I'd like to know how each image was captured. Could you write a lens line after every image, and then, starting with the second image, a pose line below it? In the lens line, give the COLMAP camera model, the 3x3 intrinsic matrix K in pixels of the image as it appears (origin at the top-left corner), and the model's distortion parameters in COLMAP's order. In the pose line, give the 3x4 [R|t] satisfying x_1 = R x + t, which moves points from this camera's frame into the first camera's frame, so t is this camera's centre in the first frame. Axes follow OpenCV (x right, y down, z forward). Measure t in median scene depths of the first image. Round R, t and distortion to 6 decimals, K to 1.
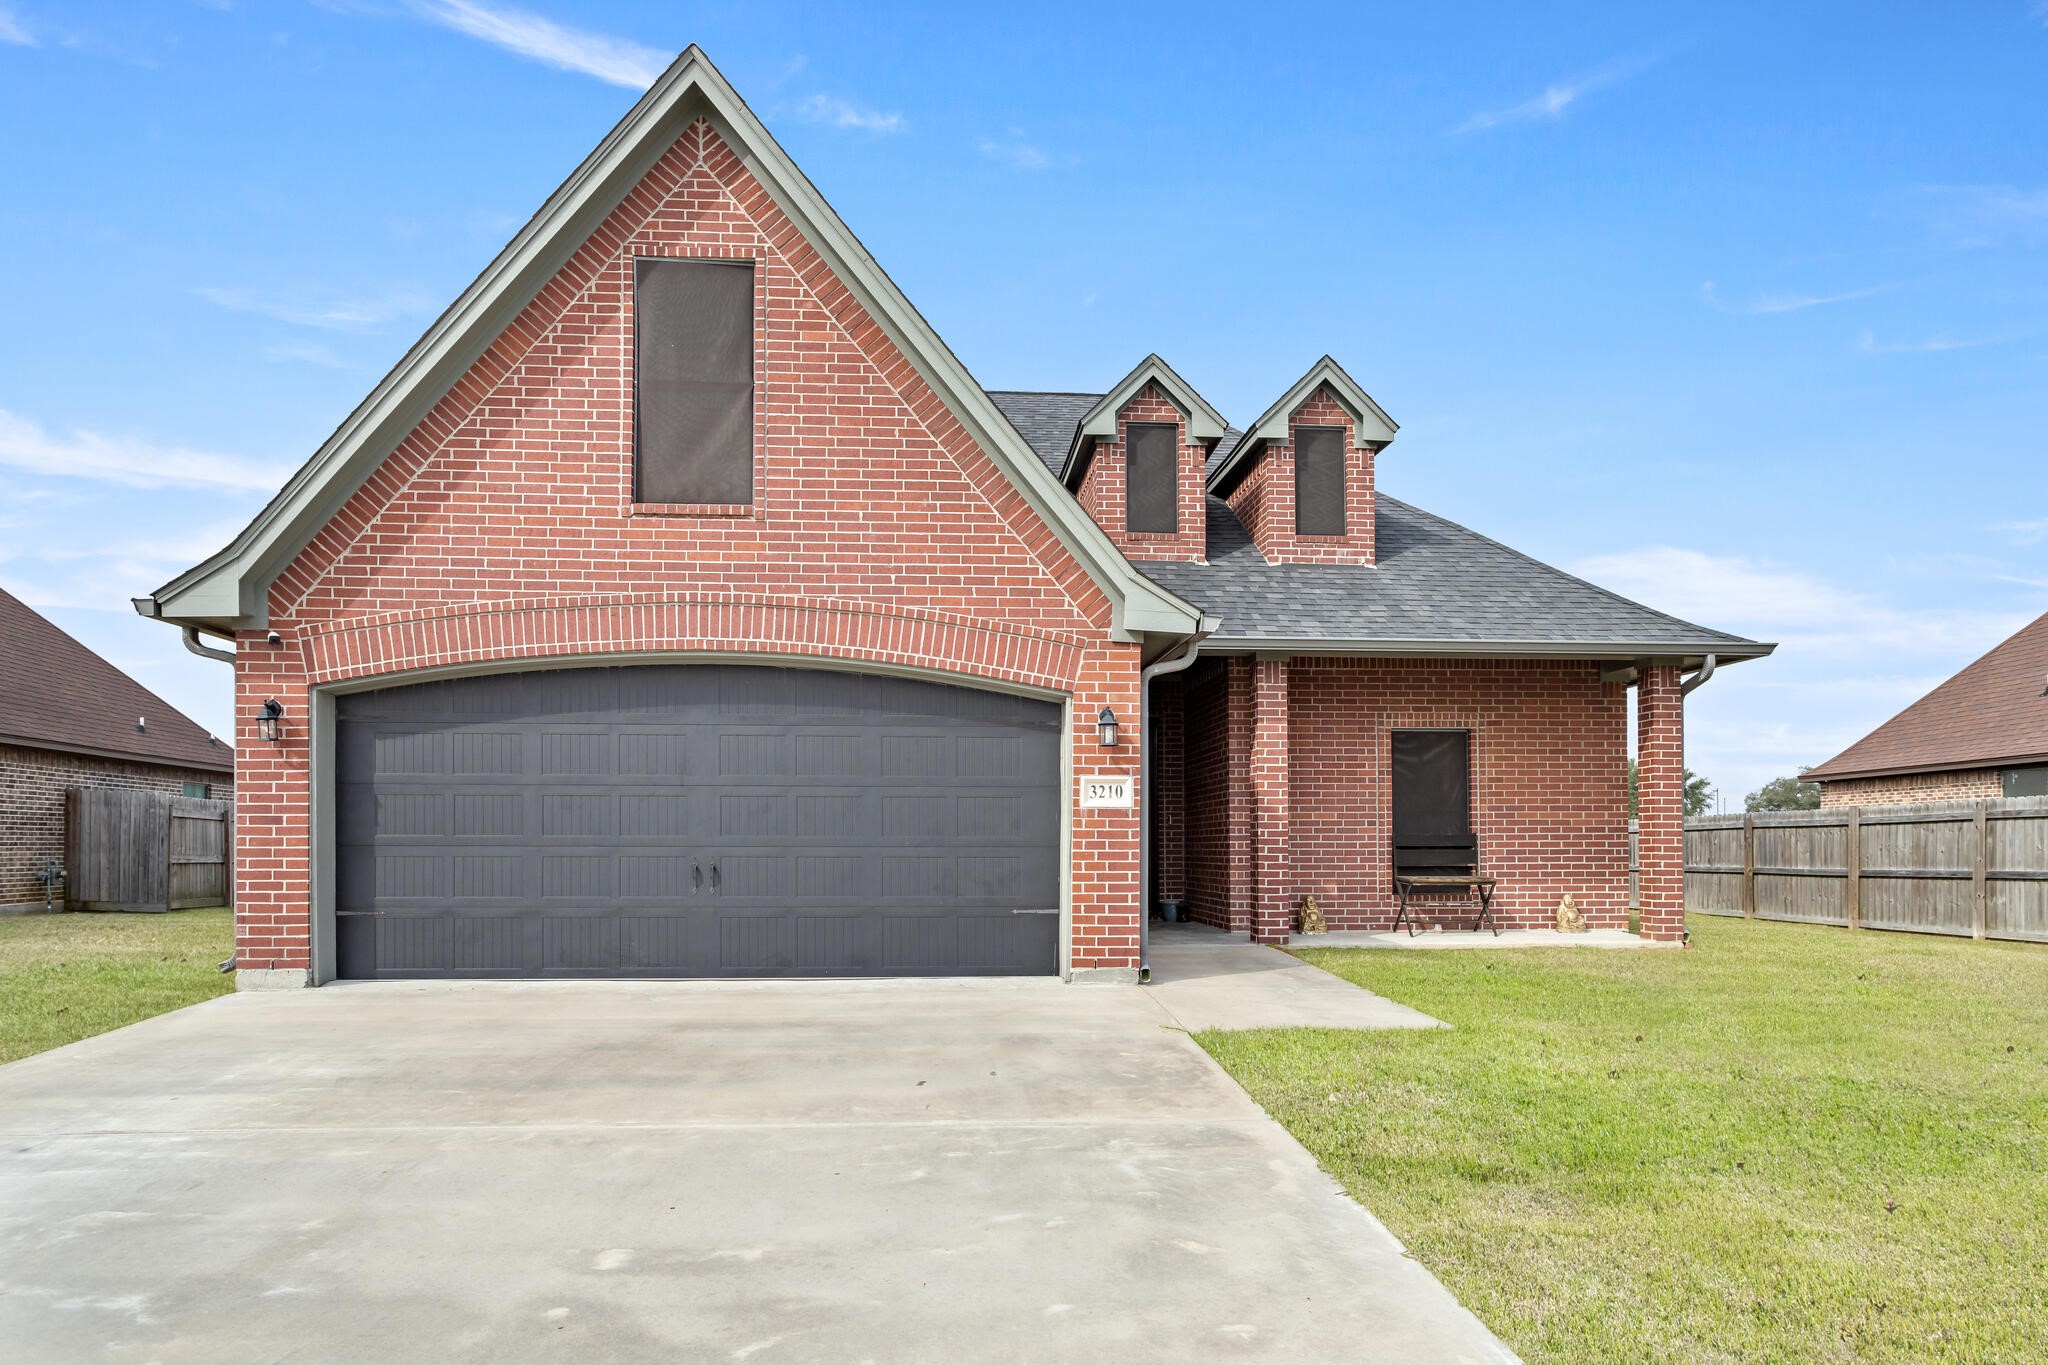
lens RADIAL K [[1296.8, 0, 1024.0], [0, 1296.8, 766.7], [0, 0, 1]] dist [-0.005406, -0.000481]
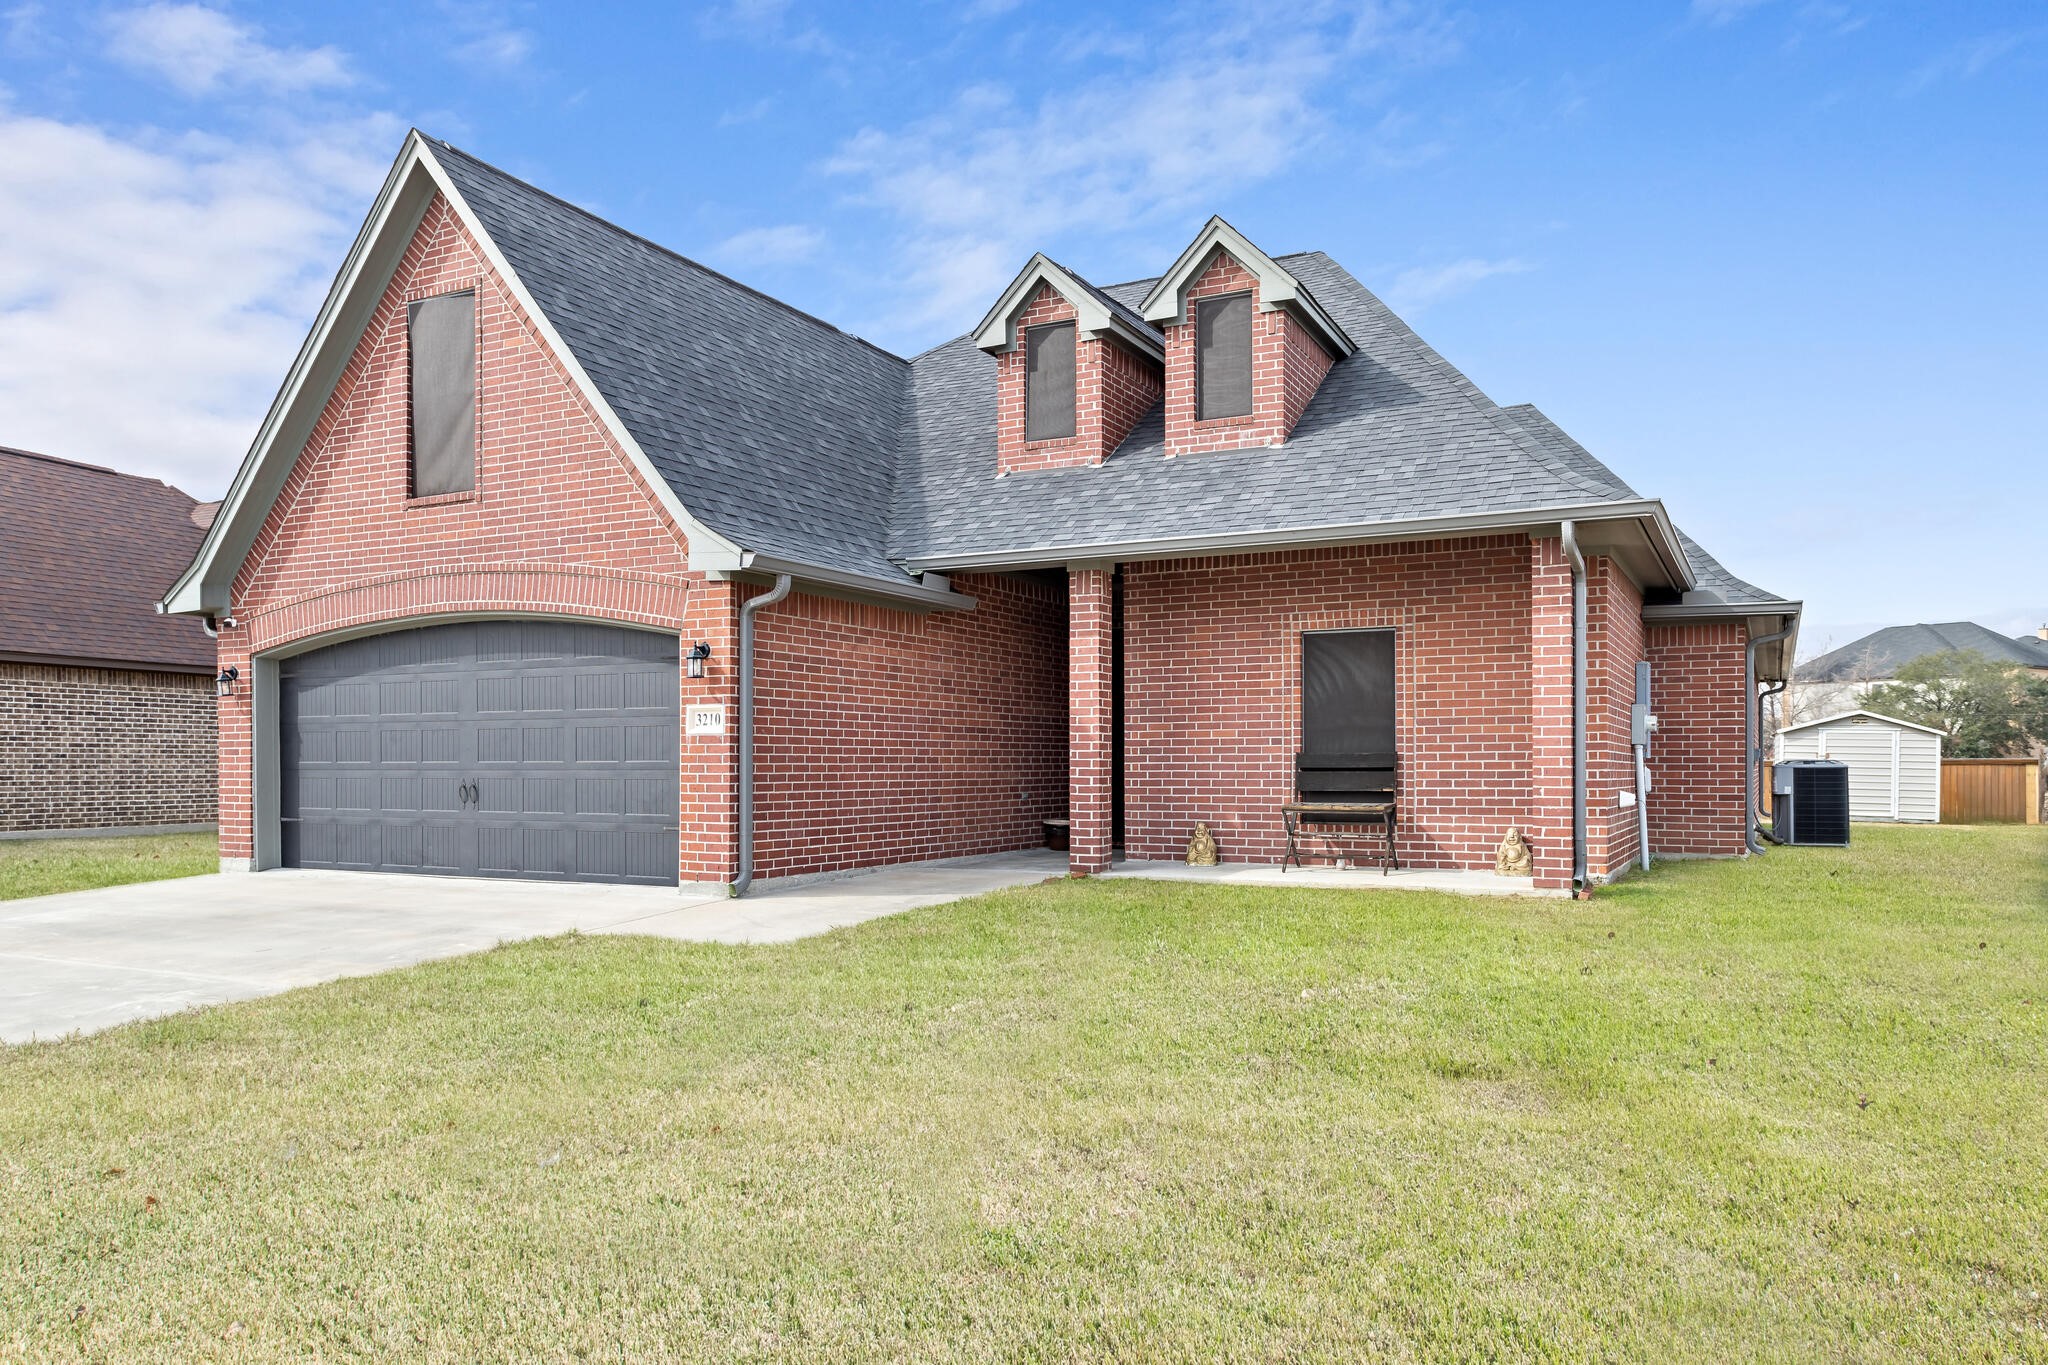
lens RADIAL K [[1489.4, 0, 1024.0], [0, 1489.4, 682.5], [0, 0, 1]] dist [0.009086, 0.001046]
pose [[0.842034, -0.031686, -0.538493, 0.669134], [0.035593, 0.999361, -0.003148, 0.001094], [0.538249, -0.016516, 0.842624, 0.063576]]
